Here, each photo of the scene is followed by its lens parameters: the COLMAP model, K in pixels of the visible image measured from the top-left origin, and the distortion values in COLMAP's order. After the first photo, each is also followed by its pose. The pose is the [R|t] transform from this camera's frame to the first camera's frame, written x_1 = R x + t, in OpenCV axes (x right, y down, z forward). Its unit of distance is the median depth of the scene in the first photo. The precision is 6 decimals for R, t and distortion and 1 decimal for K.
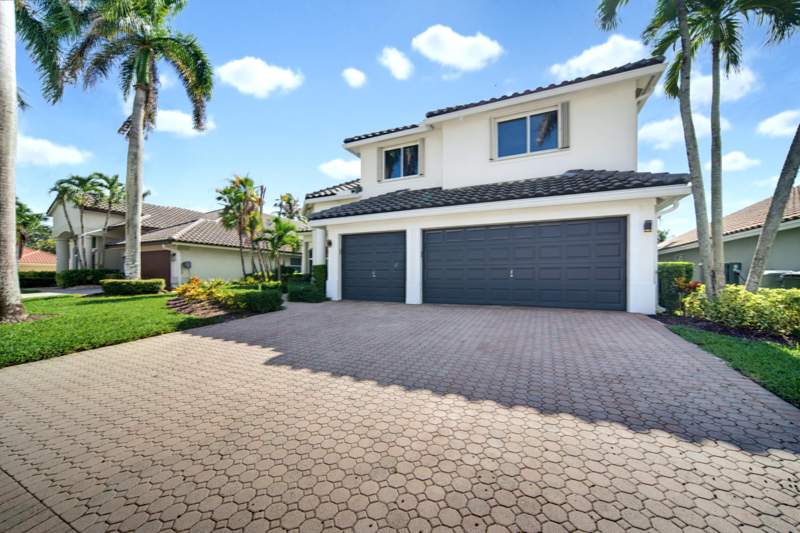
lens RADIAL K [[324.6, 0, 399.5], [0, 324.6, 267.8], [0, 0, 1]] dist [0.019320, 0.000118]
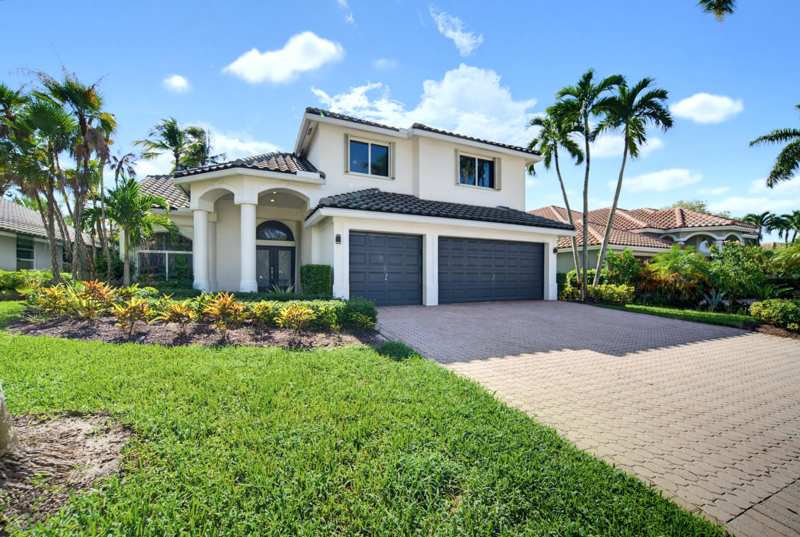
lens RADIAL K [[290.6, 0, 396.2], [0, 290.6, 284.6], [0, 0, 1]] dist [-0.001530, -0.000061]
pose [[0.653526, -0.018098, 0.756688, -0.711564], [-0.018669, 0.999025, 0.040017, 0.006676], [-0.756674, -0.040279, 0.652551, 0.452225]]
